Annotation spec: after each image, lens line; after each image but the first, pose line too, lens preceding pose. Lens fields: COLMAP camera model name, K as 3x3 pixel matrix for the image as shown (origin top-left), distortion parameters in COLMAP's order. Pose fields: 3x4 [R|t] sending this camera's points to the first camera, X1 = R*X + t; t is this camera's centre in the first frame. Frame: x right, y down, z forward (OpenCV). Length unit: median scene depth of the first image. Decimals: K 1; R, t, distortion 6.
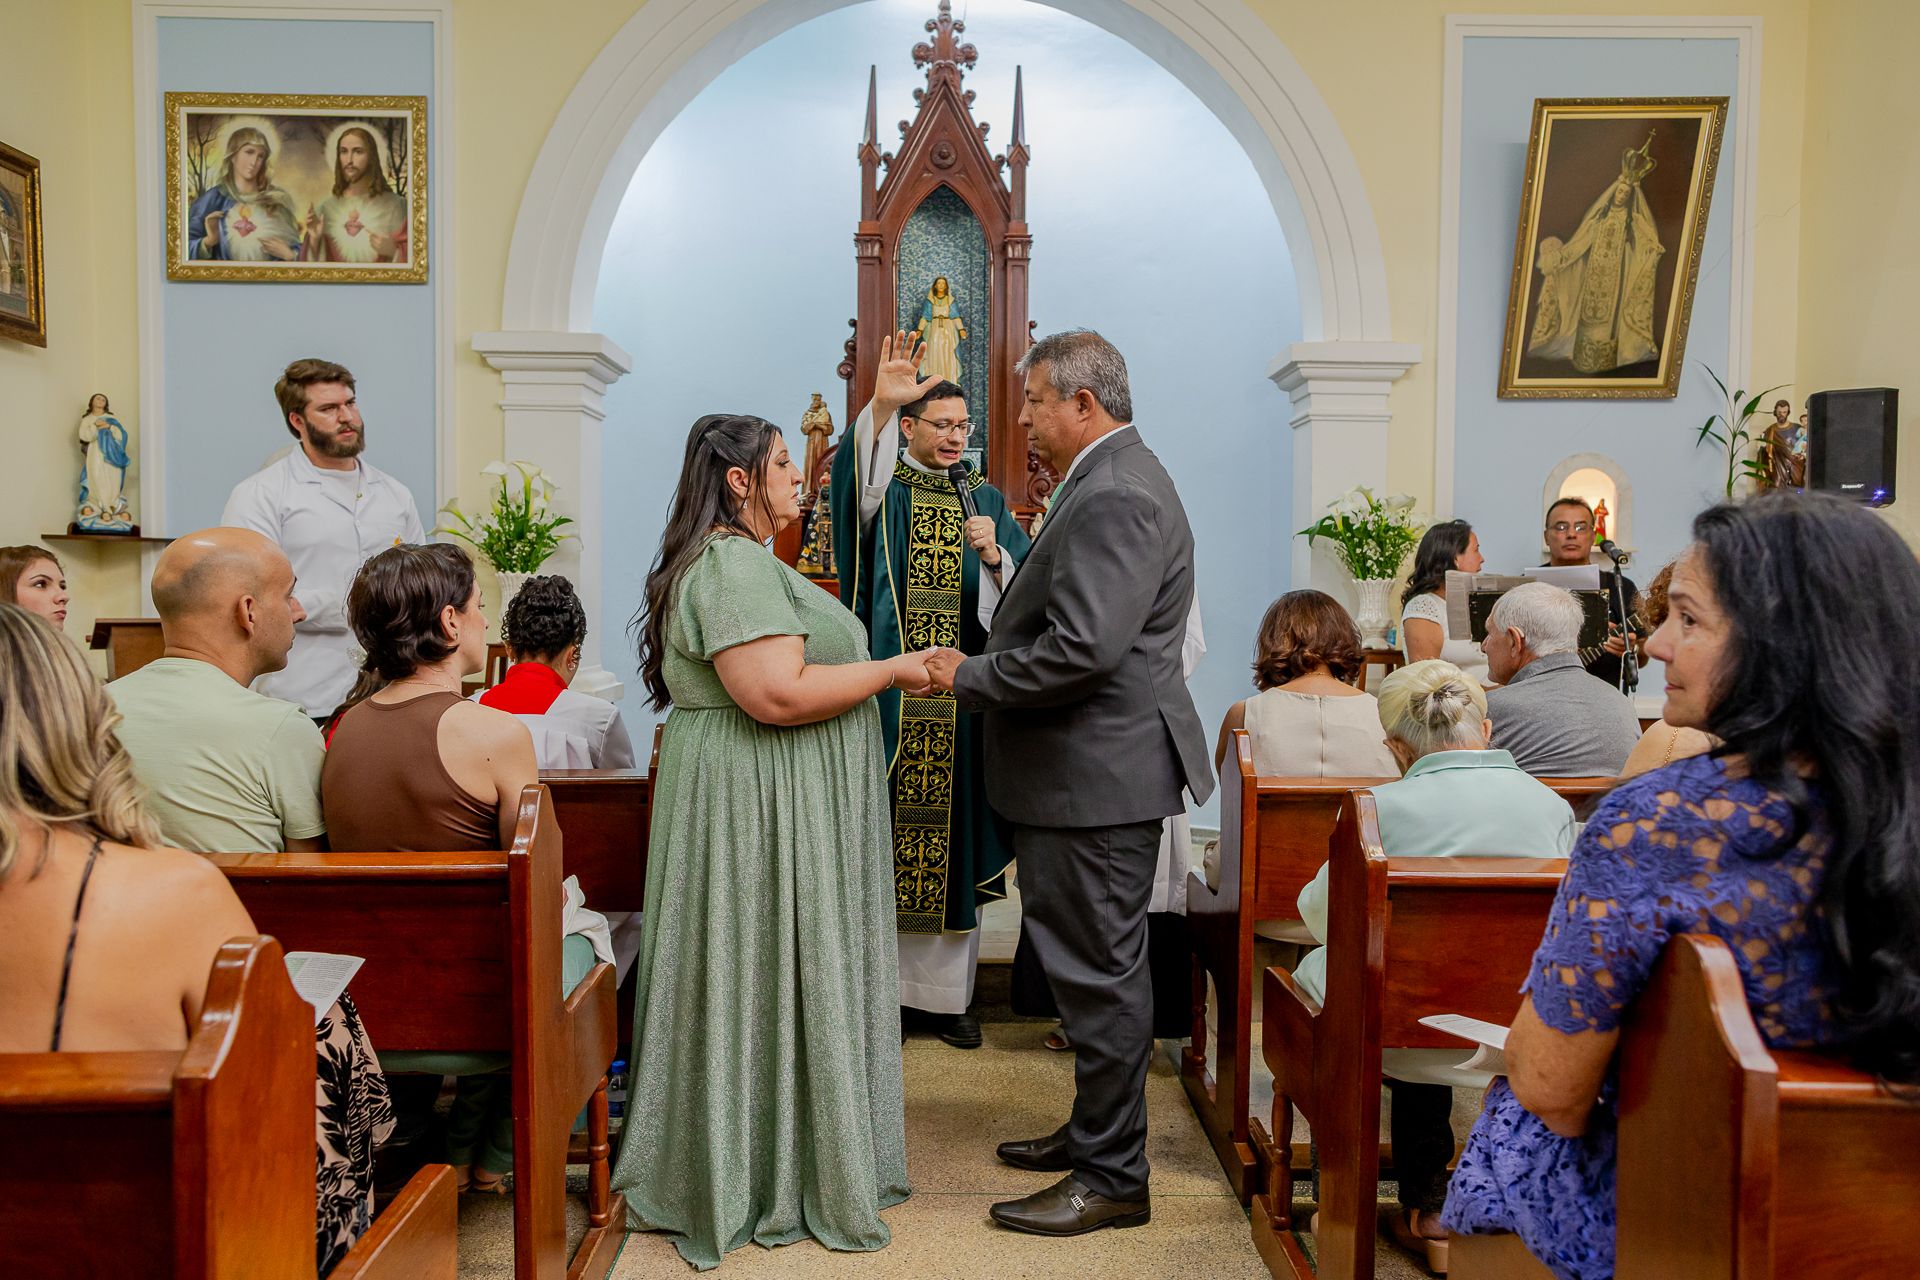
lens RADIAL K [[1294.1, 0, 963.1], [0, 1294.1, 670.1], [0, 0, 1]] dist [-0.003393, 0.001486]
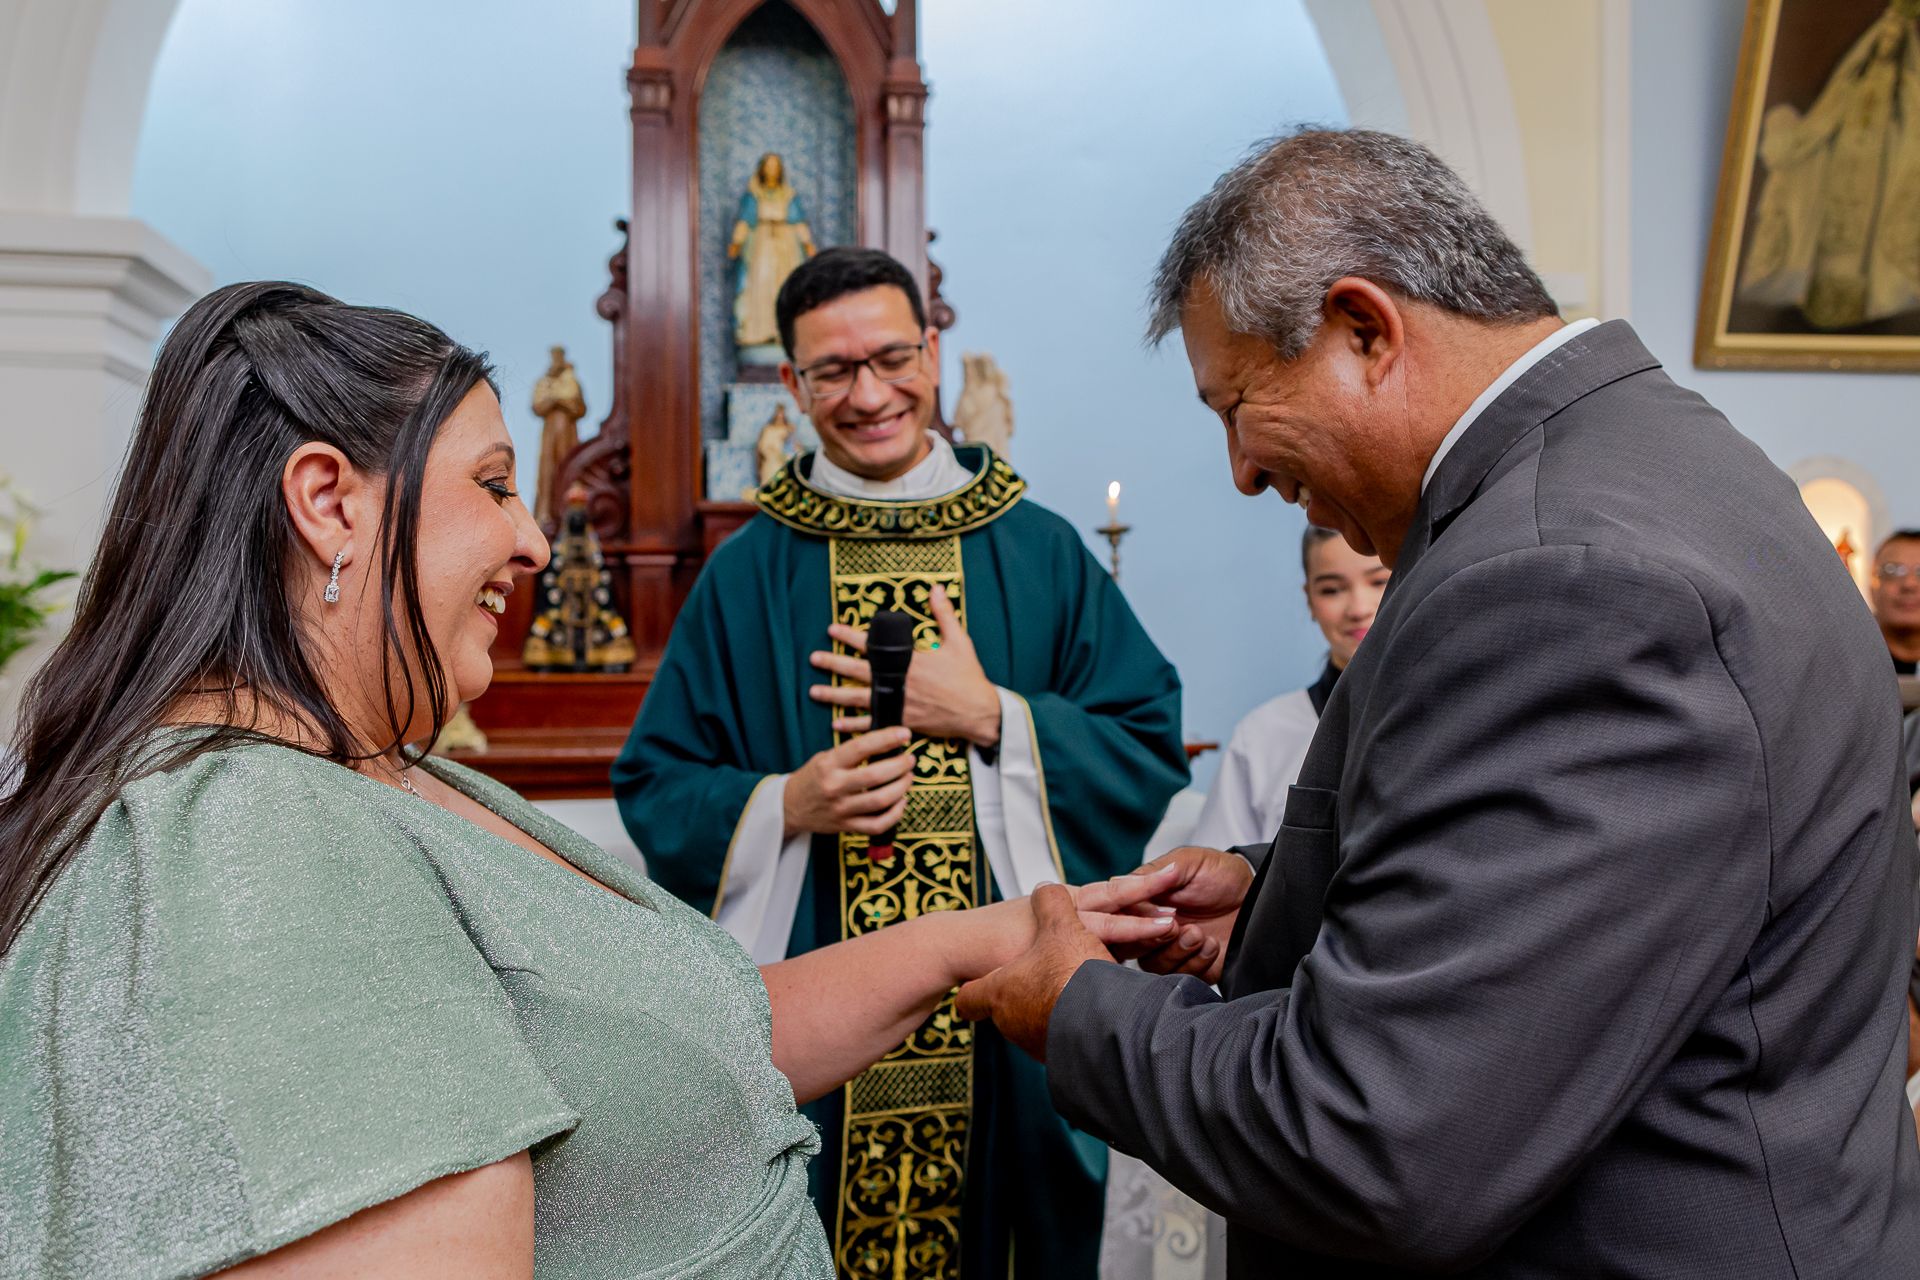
lens RADIAL K [[1470.8, 0, 913.3], [0, 1470.8, 653.2], [0, 0, 1]] dist [-0.003041, -0.010912]
pose [[0.990279, -0.013385, 0.138447, -0.053963], [0.018896, 0.999077, -0.038570, -0.055265], [-0.137803, 0.040811, 0.989618, 0.373791]]
